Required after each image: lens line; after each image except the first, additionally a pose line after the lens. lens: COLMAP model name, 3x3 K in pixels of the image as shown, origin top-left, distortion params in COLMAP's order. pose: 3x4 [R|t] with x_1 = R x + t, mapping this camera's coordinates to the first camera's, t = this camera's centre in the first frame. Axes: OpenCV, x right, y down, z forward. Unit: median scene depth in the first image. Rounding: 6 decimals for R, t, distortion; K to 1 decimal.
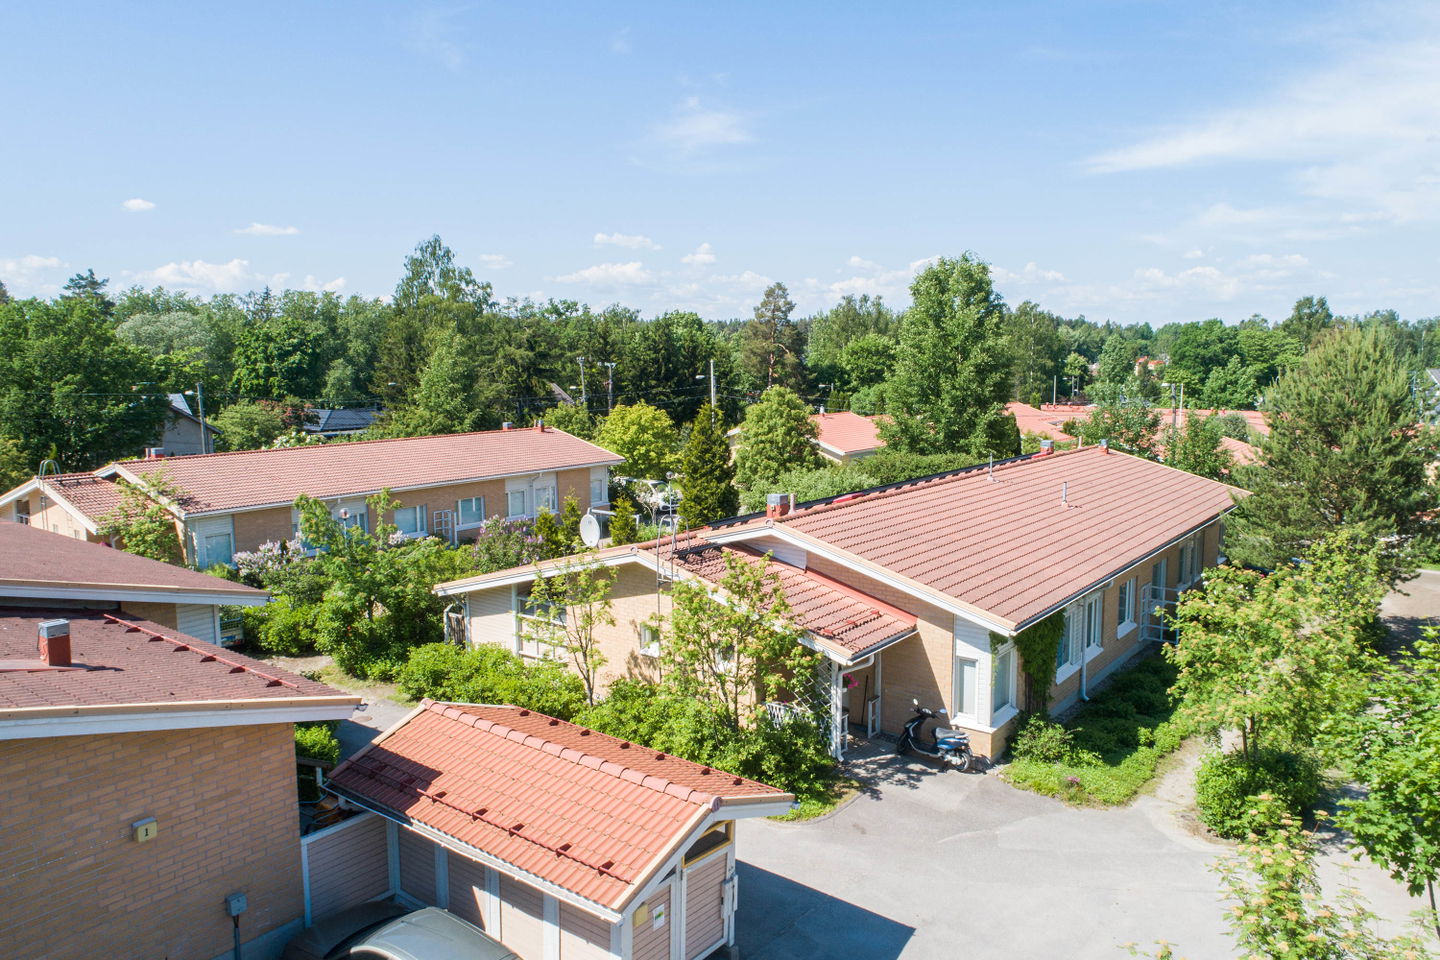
lens RADIAL K [[993.3, 0, 720.0], [0, 993.3, 480.0], [0, 0, 1]] dist [-0.005746, 0.003325]
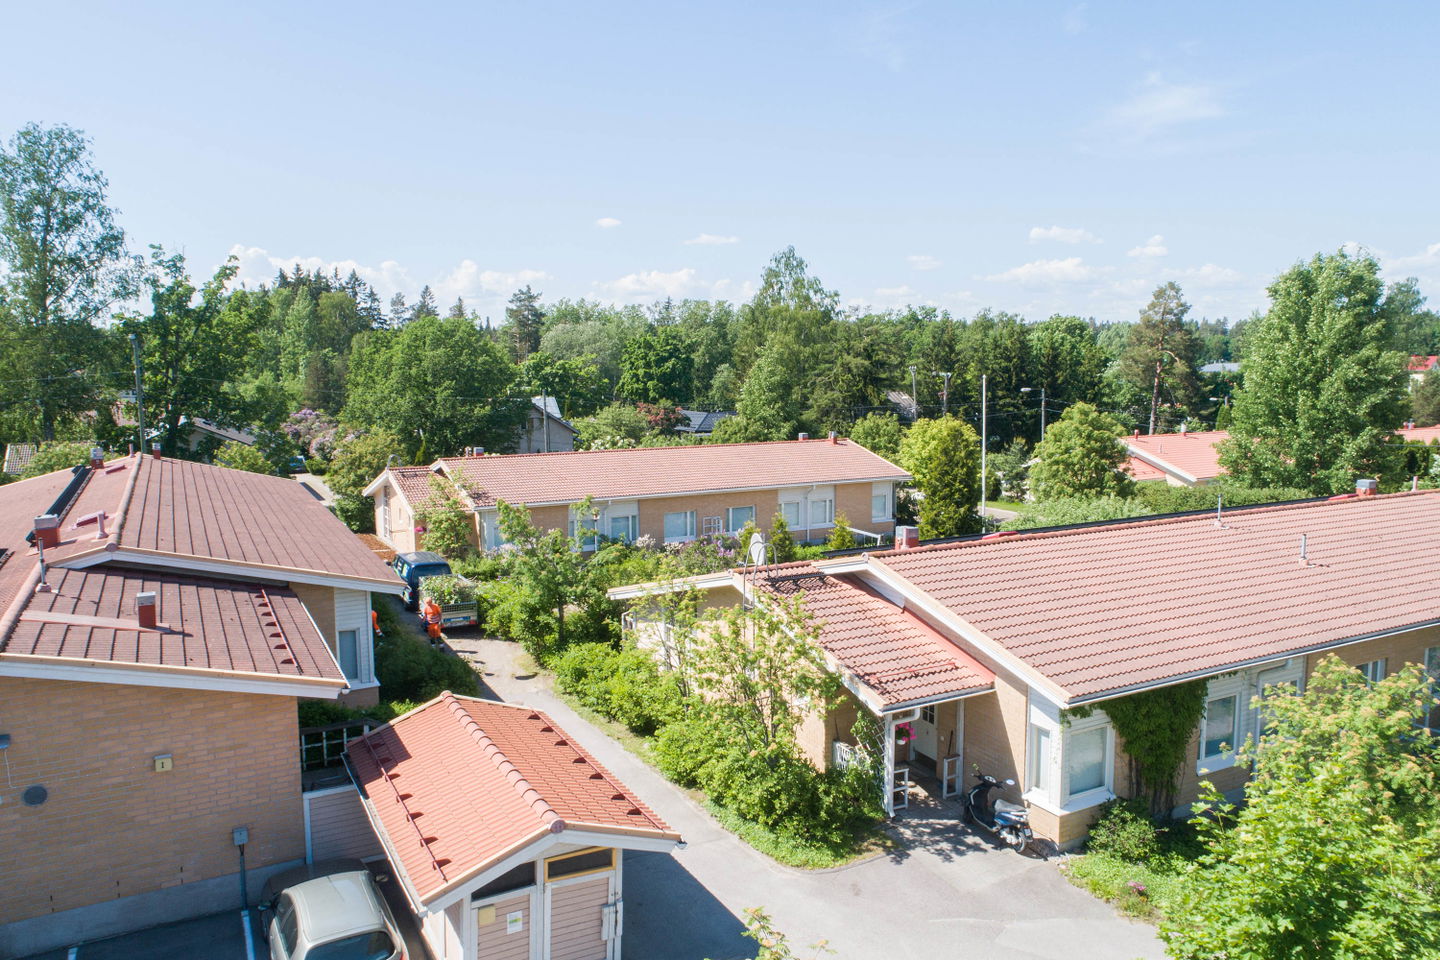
lens RADIAL K [[1017.7, 0, 720.0], [0, 1017.7, 480.0], [0, 0, 1]] dist [-0.002907, 0.001300]
pose [[0.916831, 0.050018, -0.396131, 0.141768], [-0.052115, 0.998626, 0.005474, -0.013595], [0.395860, 0.015626, 0.918178, 0.019018]]
